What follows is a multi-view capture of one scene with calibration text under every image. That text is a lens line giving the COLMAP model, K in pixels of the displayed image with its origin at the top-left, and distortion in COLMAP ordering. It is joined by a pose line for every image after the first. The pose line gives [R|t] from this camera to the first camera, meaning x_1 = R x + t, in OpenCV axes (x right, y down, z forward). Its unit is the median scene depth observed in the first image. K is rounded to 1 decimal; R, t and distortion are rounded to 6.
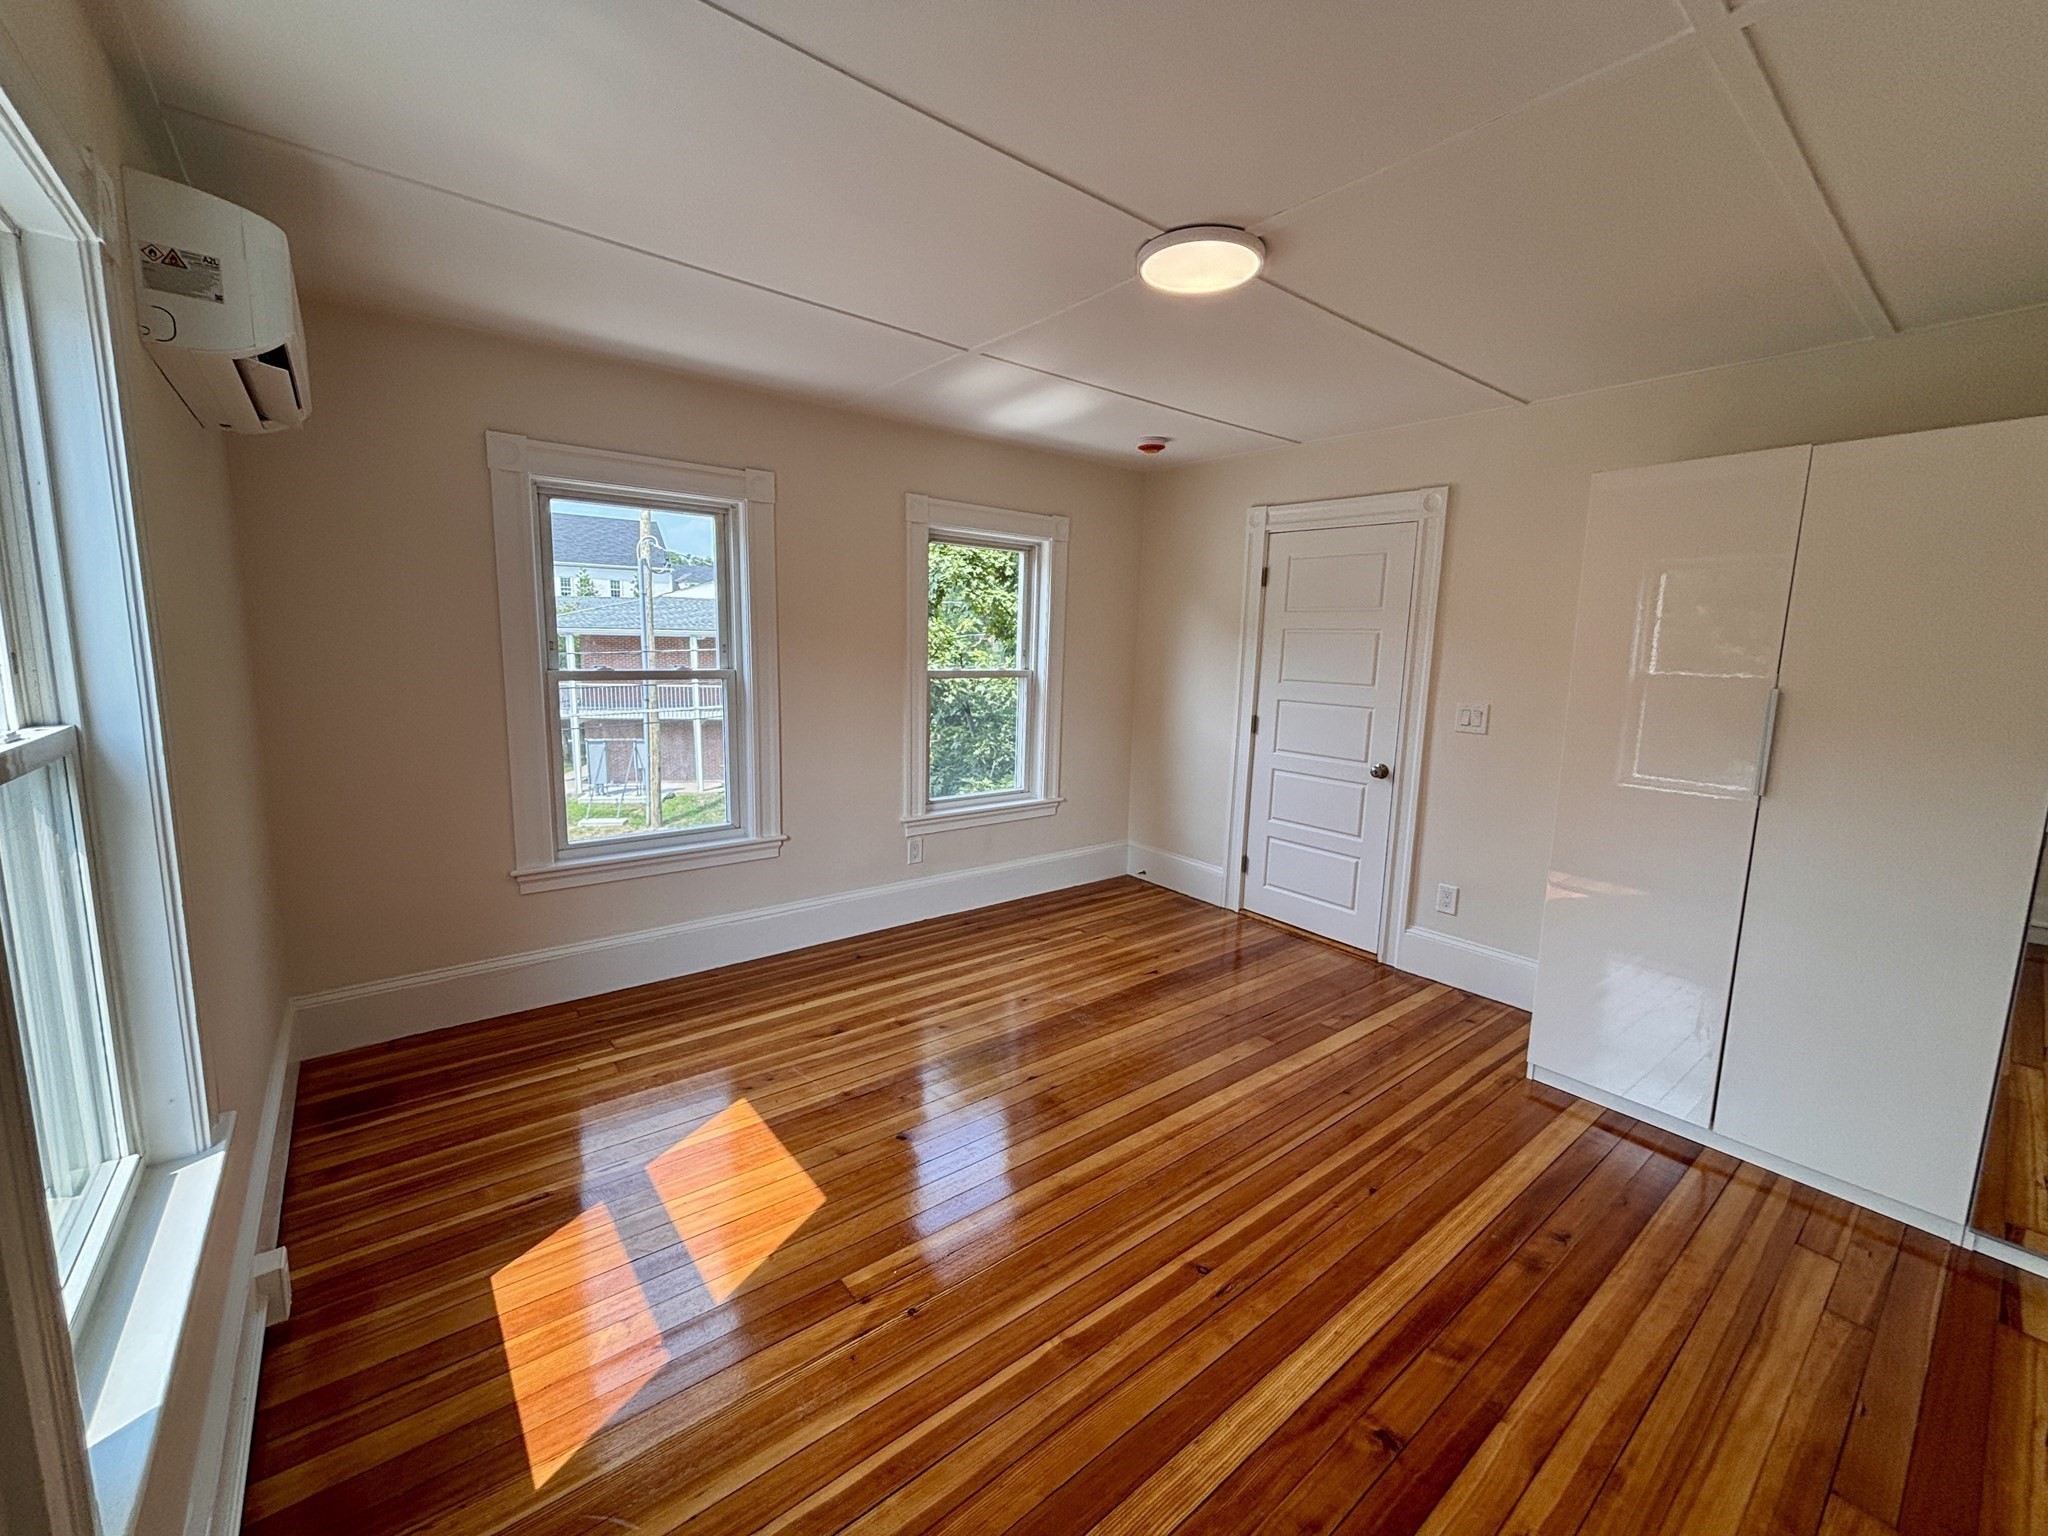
lens RADIAL K [[826.7, 0, 1021.7], [0, 826.7, 762.7], [0, 0, 1]] dist [0.013973, -0.000213]
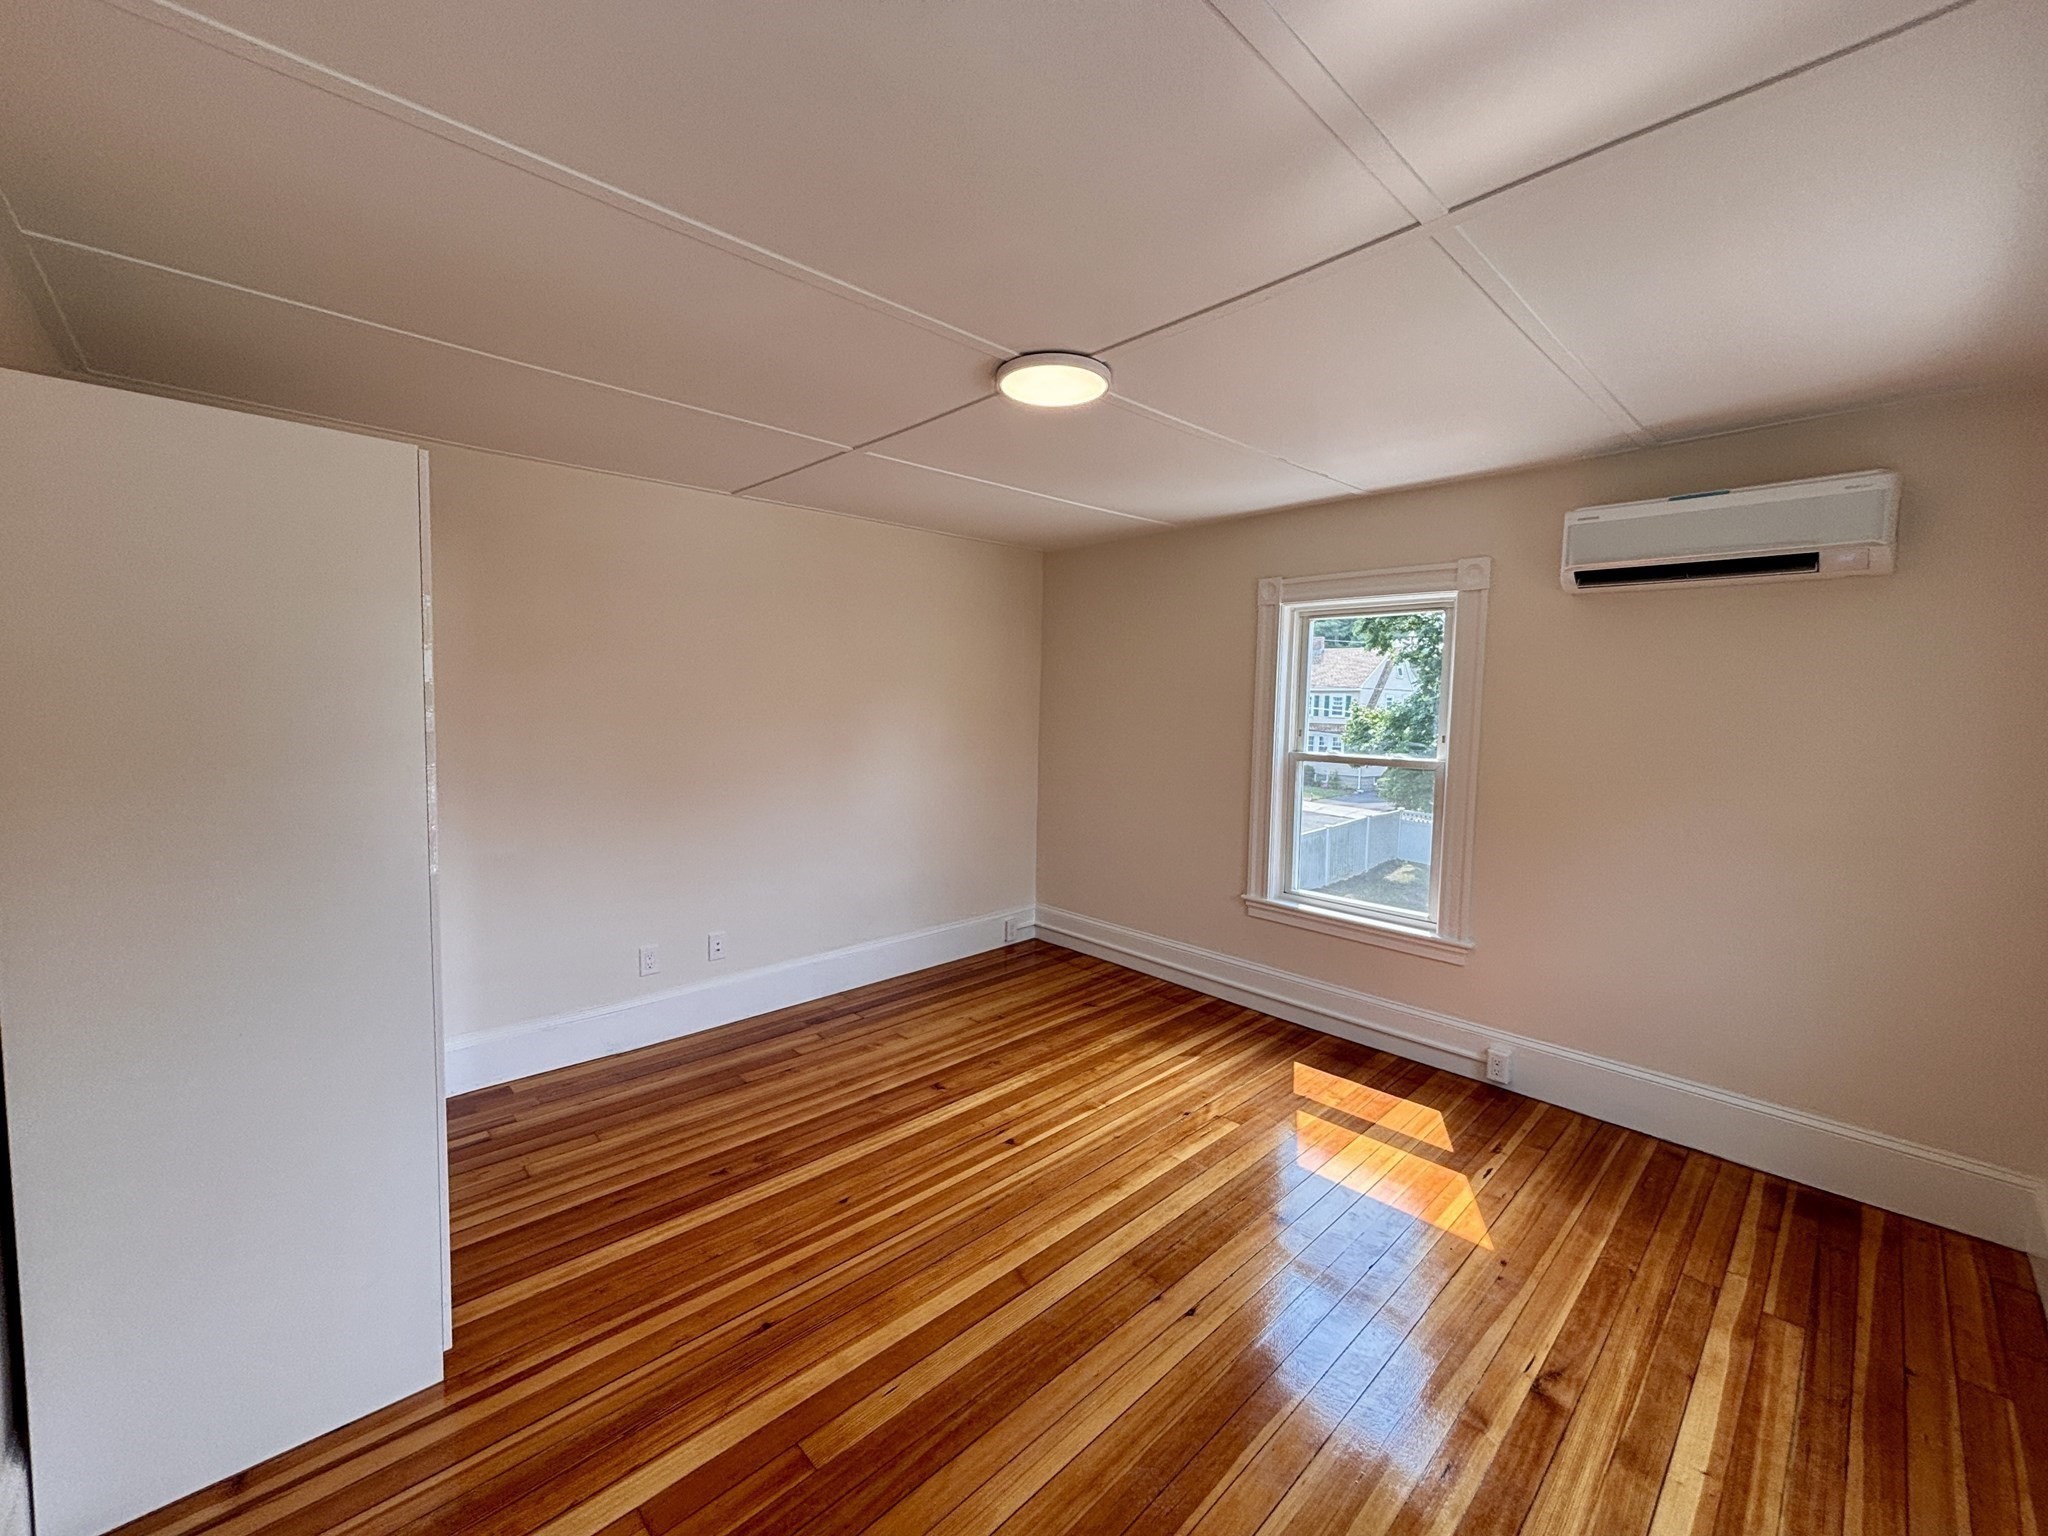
lens RADIAL K [[826.7, 0, 1021.7], [0, 826.7, 762.7], [0, 0, 1]] dist [0.013973, -0.000213]
pose [[-0.995065, -0.037851, -0.091724, 0.309564], [-0.057275, 0.973943, 0.219442, -0.314846], [0.081028, 0.223612, -0.971304, 1.972889]]
